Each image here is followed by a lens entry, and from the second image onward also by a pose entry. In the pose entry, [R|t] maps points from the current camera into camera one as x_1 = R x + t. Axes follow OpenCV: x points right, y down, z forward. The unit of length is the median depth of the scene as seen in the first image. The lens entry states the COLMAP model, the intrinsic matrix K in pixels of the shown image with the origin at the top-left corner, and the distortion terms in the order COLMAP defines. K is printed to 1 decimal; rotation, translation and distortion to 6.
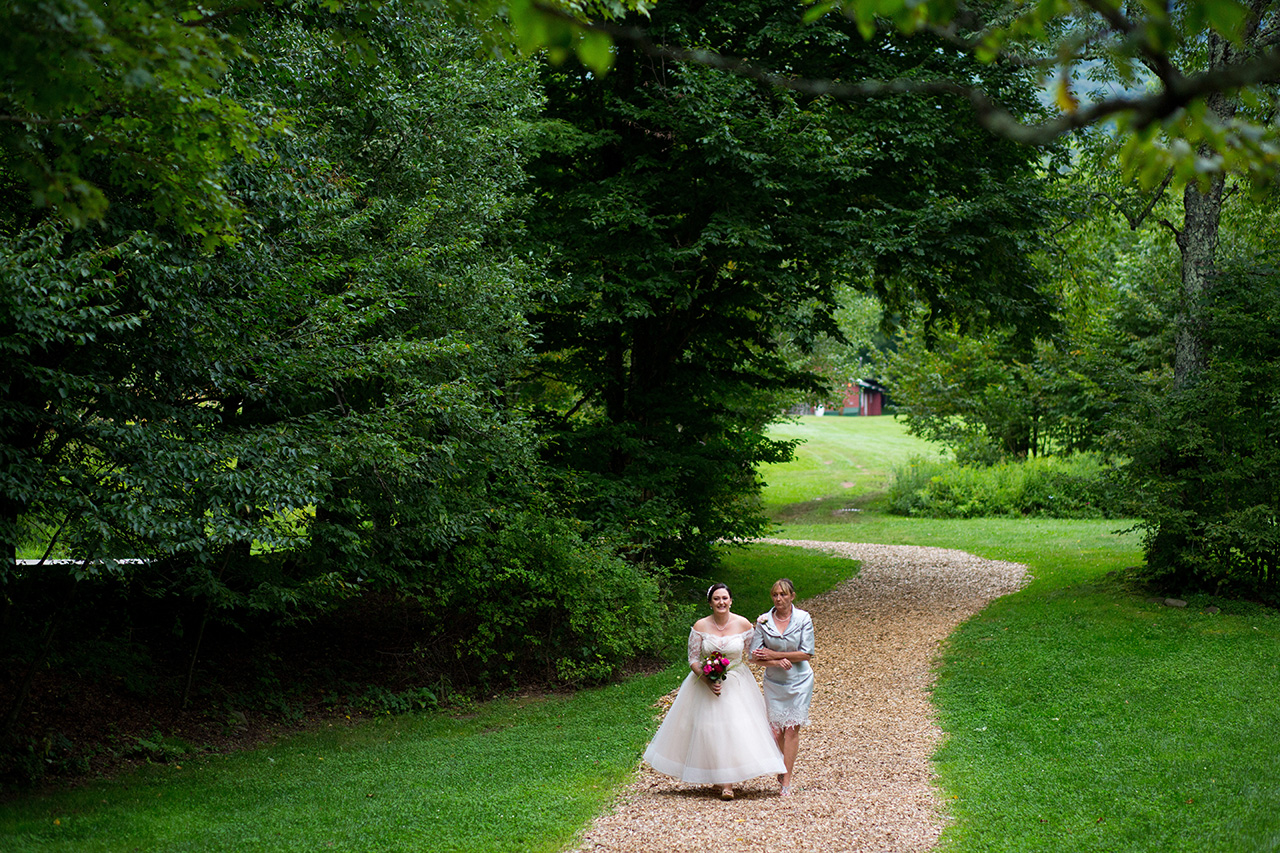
lens RADIAL K [[3048.5, 0, 640.0], [0, 3048.5, 426.5], [0, 0, 1]] dist [-0.087380, -1.420863]
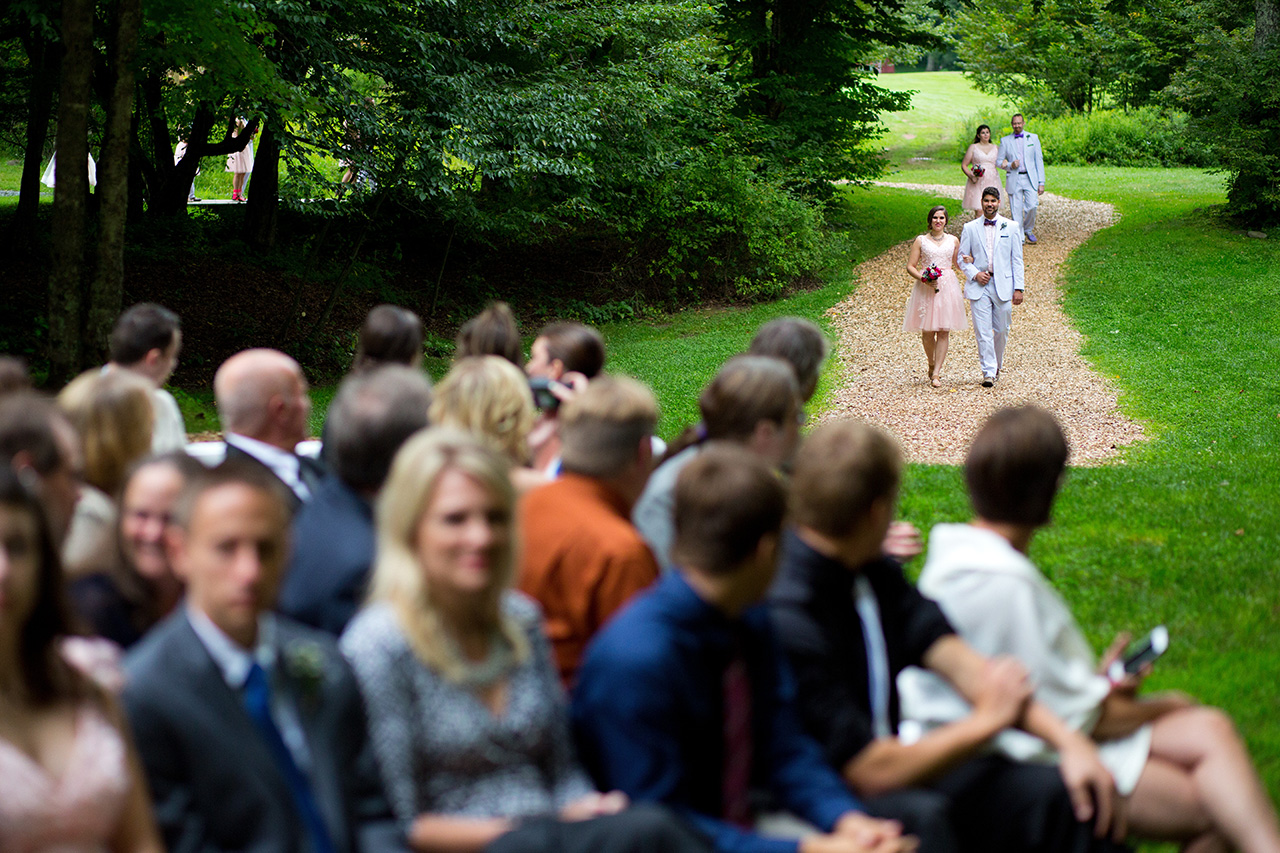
lens RADIAL K [[3048.5, 0, 640.0], [0, 3048.5, 426.5], [0, 0, 1]] dist [-0.087380, -1.420863]
pose [[0.999992, 0.002835, 0.002990, -0.052051], [-0.003151, 0.993722, 0.111834, 0.002060], [-0.002654, -0.111842, 0.993722, -0.129436]]
